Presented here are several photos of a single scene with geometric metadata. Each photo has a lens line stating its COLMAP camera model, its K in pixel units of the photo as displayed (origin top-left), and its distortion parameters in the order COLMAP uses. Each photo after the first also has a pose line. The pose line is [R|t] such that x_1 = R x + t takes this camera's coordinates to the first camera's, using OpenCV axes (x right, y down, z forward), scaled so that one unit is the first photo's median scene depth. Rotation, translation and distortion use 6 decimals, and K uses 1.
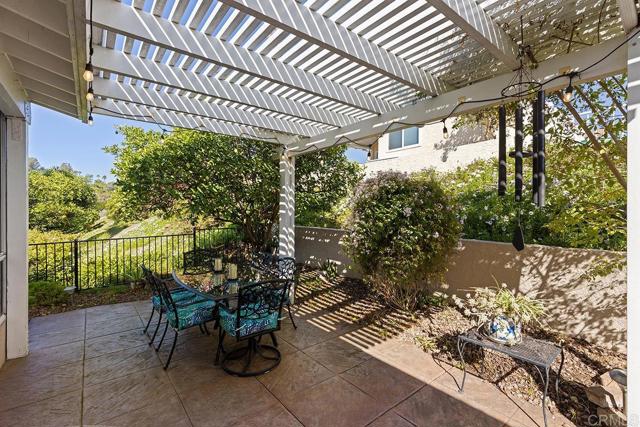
lens RADIAL K [[291.6, 0, 322.1], [0, 291.6, 207.5], [0, 0, 1]] dist [0.010783, 0.000861]
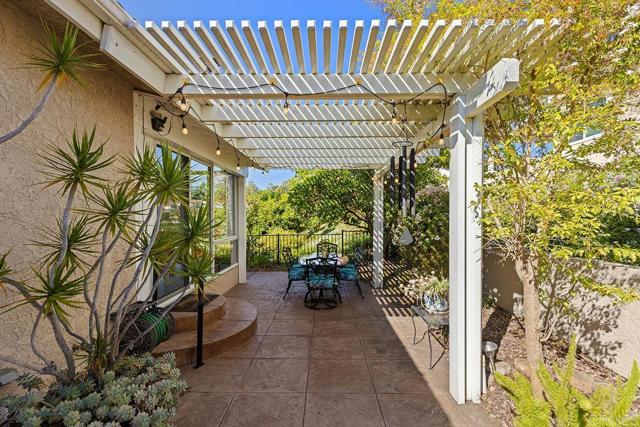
lens RADIAL K [[291.6, 0, 318.0], [0, 291.6, 215.2], [0, 0, 1]] dist [0.010783, 0.000861]
pose [[0.764234, 0.001558, -0.644937, 0.858392], [-0.001071, 0.999999, 0.001146, -0.006235], [0.644938, -0.000185, 0.764235, -0.327261]]
